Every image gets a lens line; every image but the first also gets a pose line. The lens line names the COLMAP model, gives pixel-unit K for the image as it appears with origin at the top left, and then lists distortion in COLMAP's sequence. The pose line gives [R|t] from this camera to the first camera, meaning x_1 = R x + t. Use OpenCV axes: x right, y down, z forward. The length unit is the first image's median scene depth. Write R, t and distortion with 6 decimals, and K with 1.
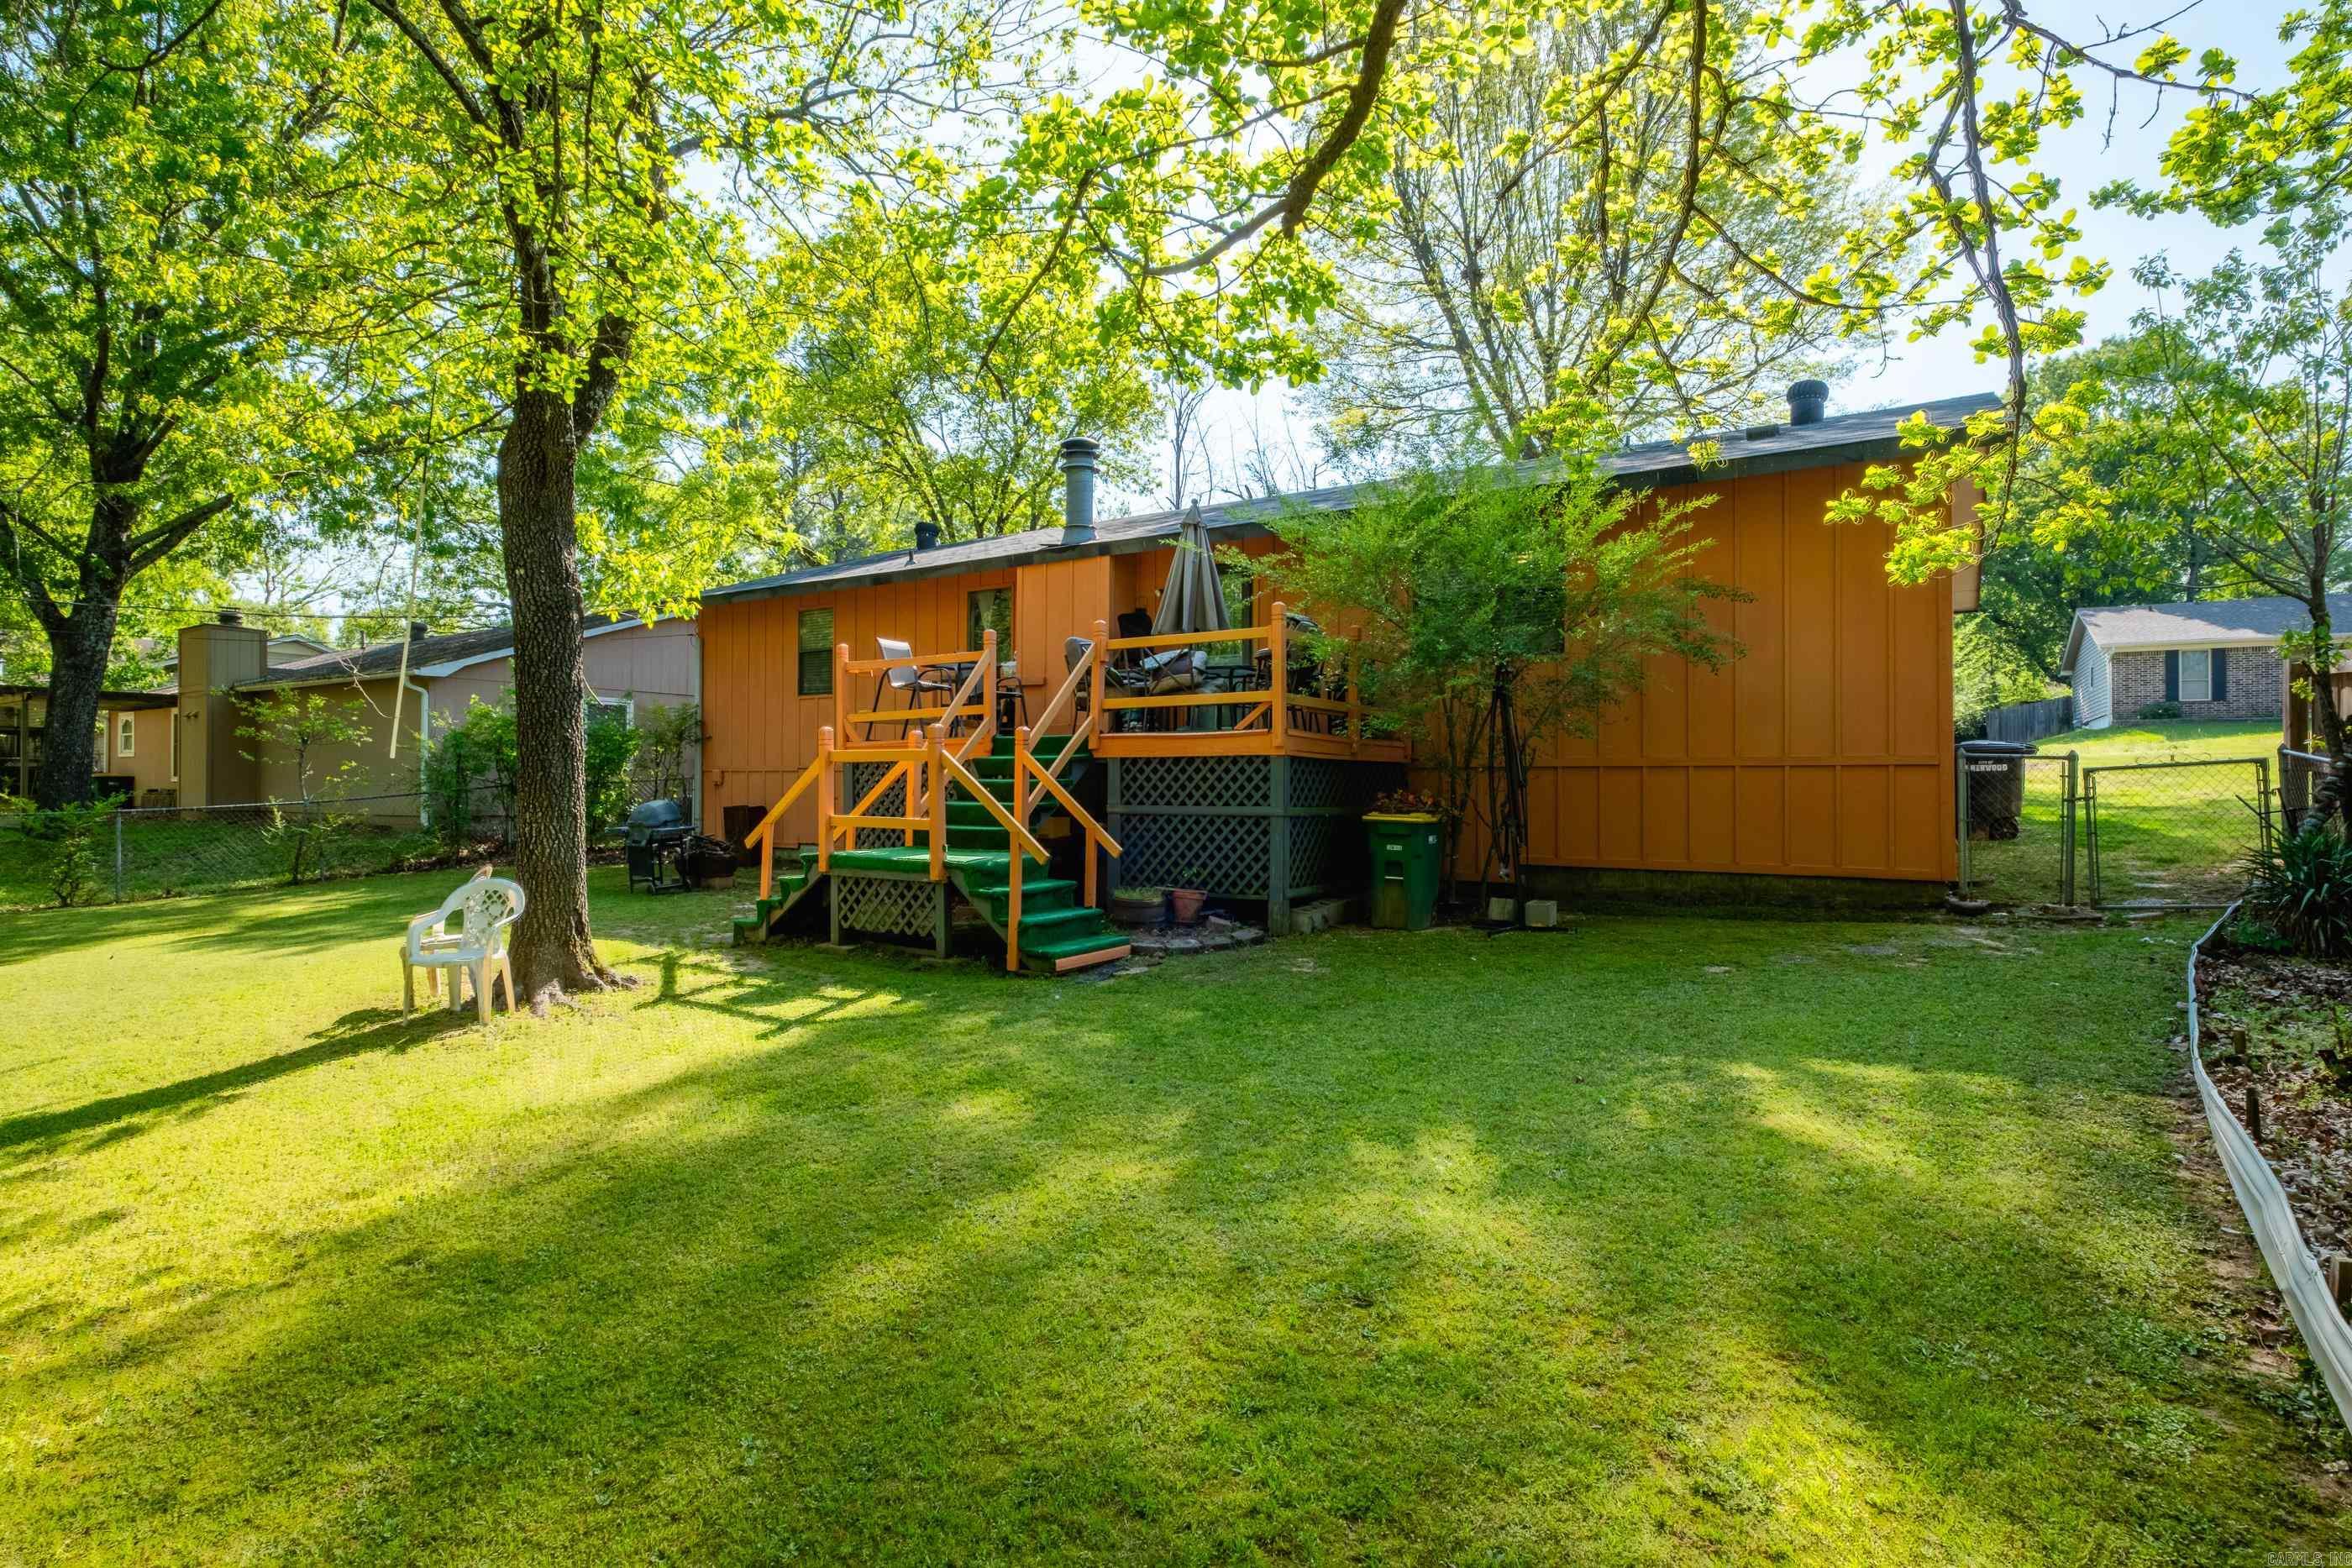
lens RADIAL K [[1196.6, 0, 1176.0], [0, 1196.6, 784.0], [0, 0, 1]] dist [-0.011526, 0.000071]
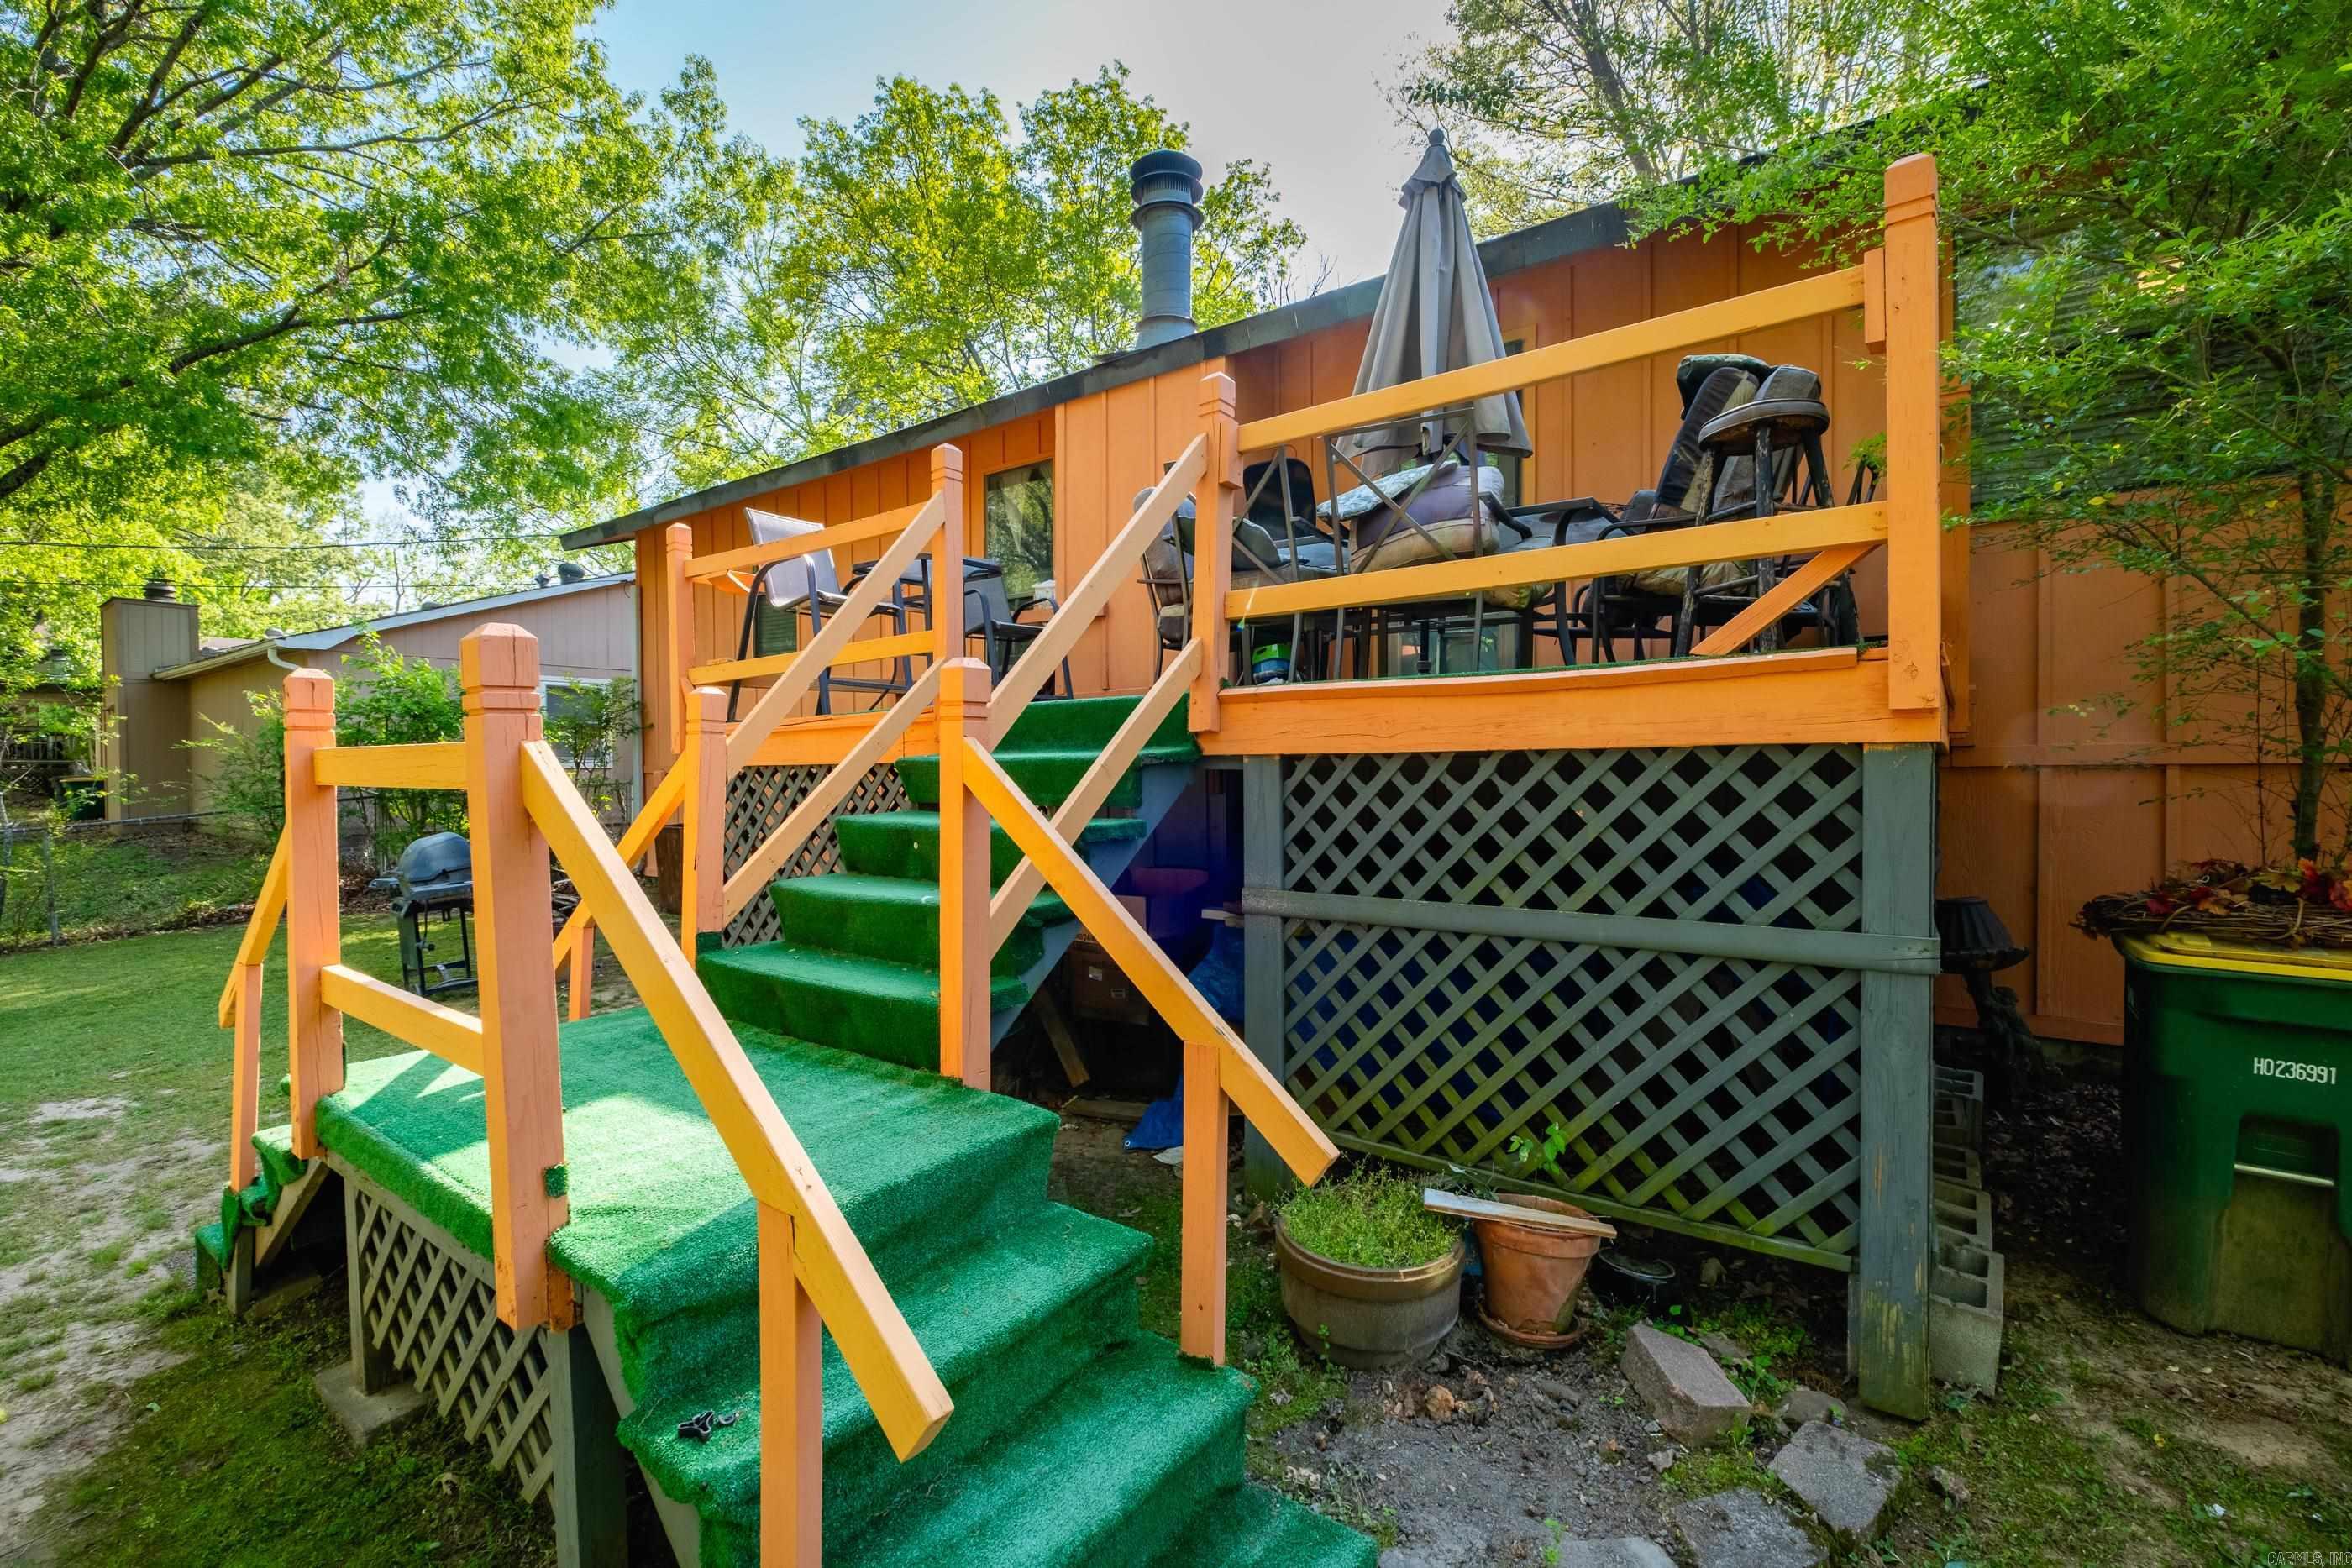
lens RADIAL K [[1080.5, 0, 1154.4], [0, 1080.5, 794.3], [0, 0, 1]] dist [0.000774, 0.000205]
pose [[0.994561, -0.007917, -0.103852, -0.053328], [0.010593, 0.999625, 0.025234, -0.020058], [0.103613, -0.026197, 0.994273, 0.721597]]
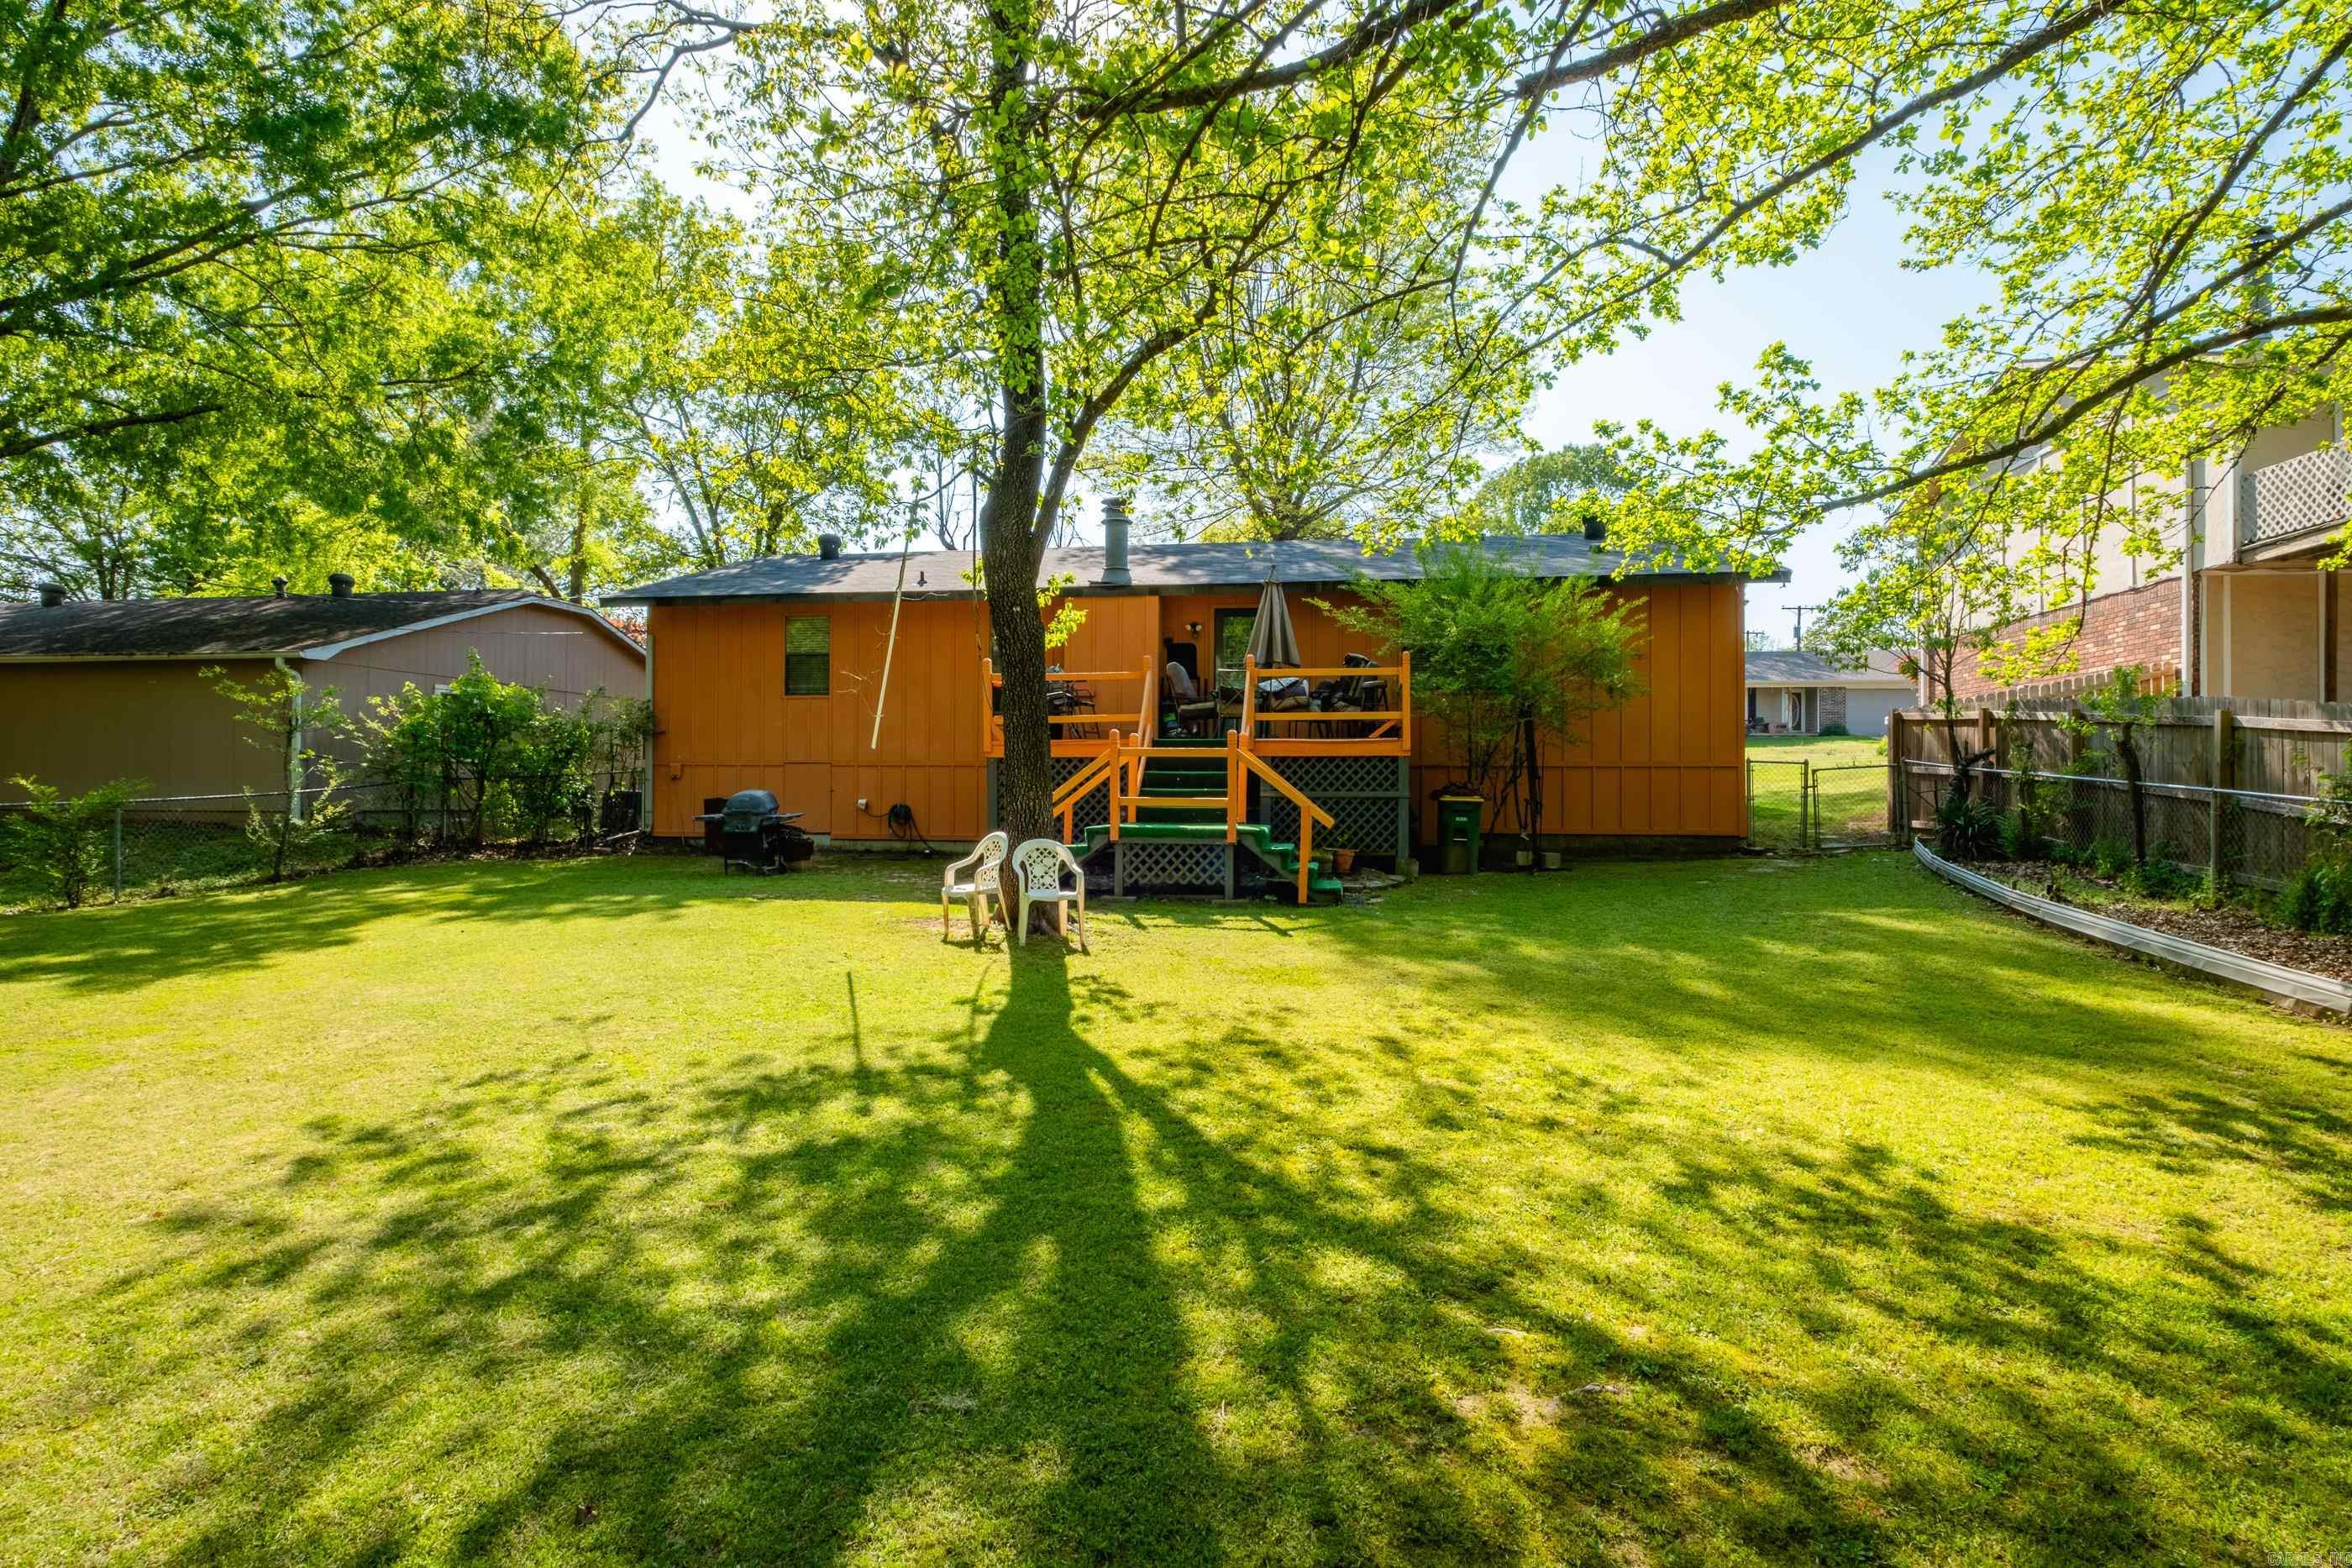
lens RADIAL K [[1196.6, 0, 1176.0], [0, 1196.6, 784.0], [0, 0, 1]] dist [-0.011526, 0.000071]
pose [[0.927411, 0.002218, 0.374038, -0.696989], [-0.001881, 0.999997, -0.001265, 0.011730], [-0.374039, 0.000469, 0.927413, -0.240757]]
